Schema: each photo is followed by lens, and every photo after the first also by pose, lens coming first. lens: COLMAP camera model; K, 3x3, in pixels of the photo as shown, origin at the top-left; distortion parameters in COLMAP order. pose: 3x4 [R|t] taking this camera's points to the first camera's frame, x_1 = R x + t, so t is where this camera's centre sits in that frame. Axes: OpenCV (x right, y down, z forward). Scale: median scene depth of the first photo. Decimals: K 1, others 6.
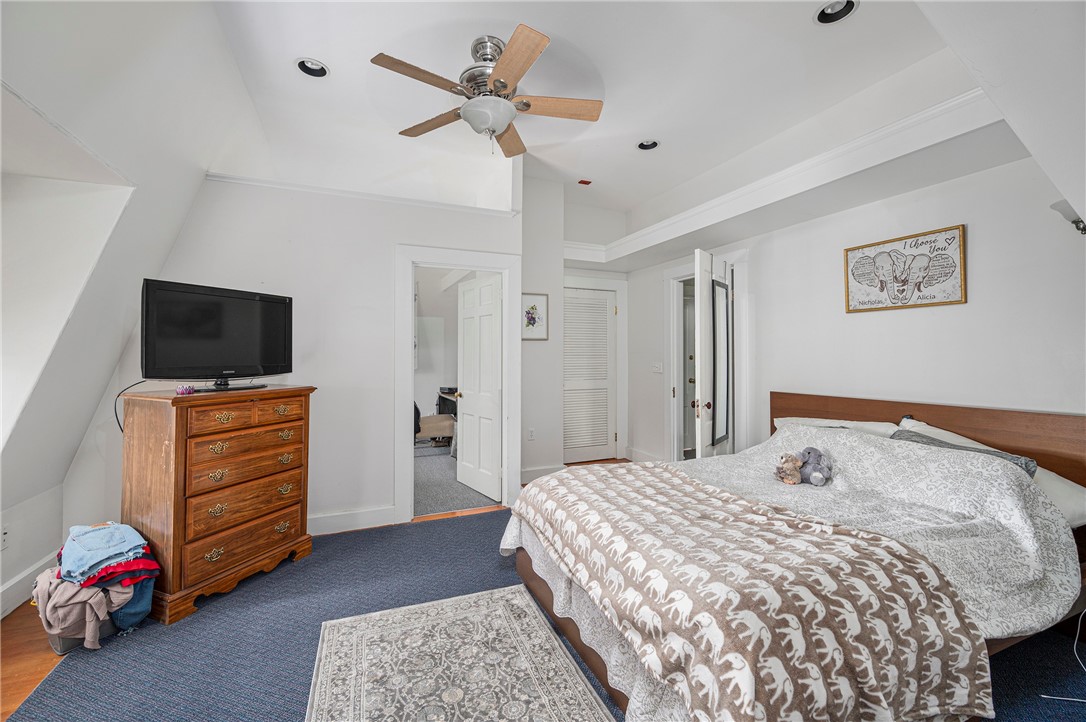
lens RADIAL K [[439.4, 0, 541.2], [0, 439.4, 352.8], [0, 0, 1]] dist [0.003490, 0.000014]
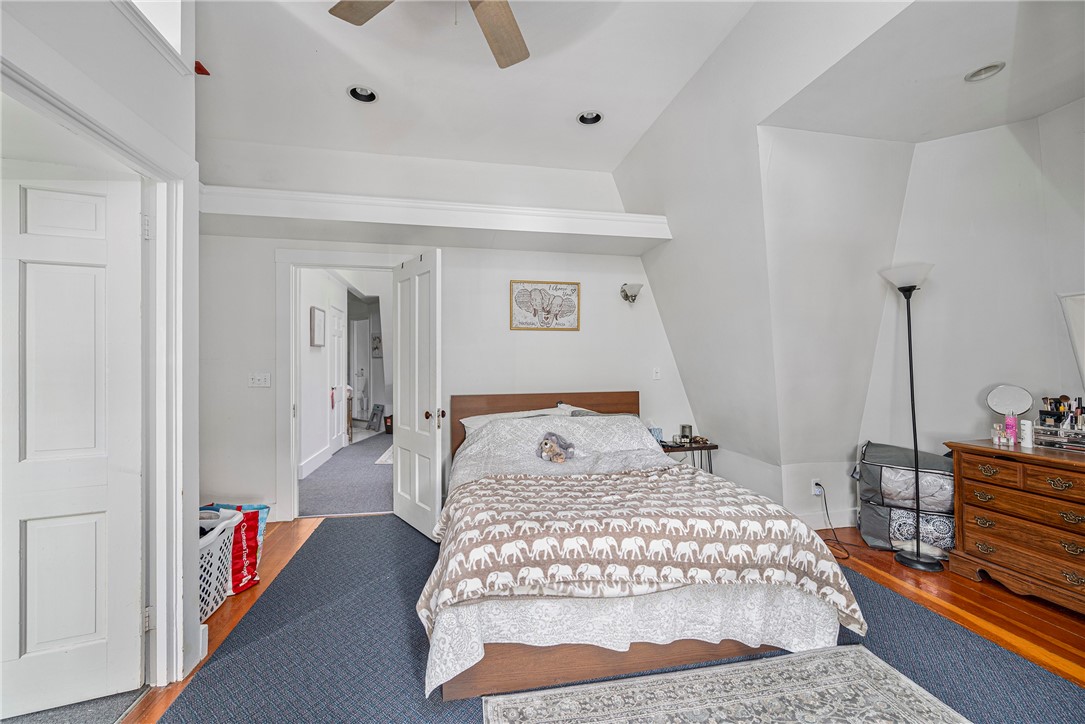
lens RADIAL K [[447.9, 0, 540.3], [0, 447.9, 363.2], [0, 0, 1]] dist [0.000243, 0.000021]
pose [[0.193273, 0.001946, 0.981143, -0.648061], [0.000134, 0.999998, -0.002010, 0.012721], [-0.981145, 0.000520, 0.193272, 0.730863]]
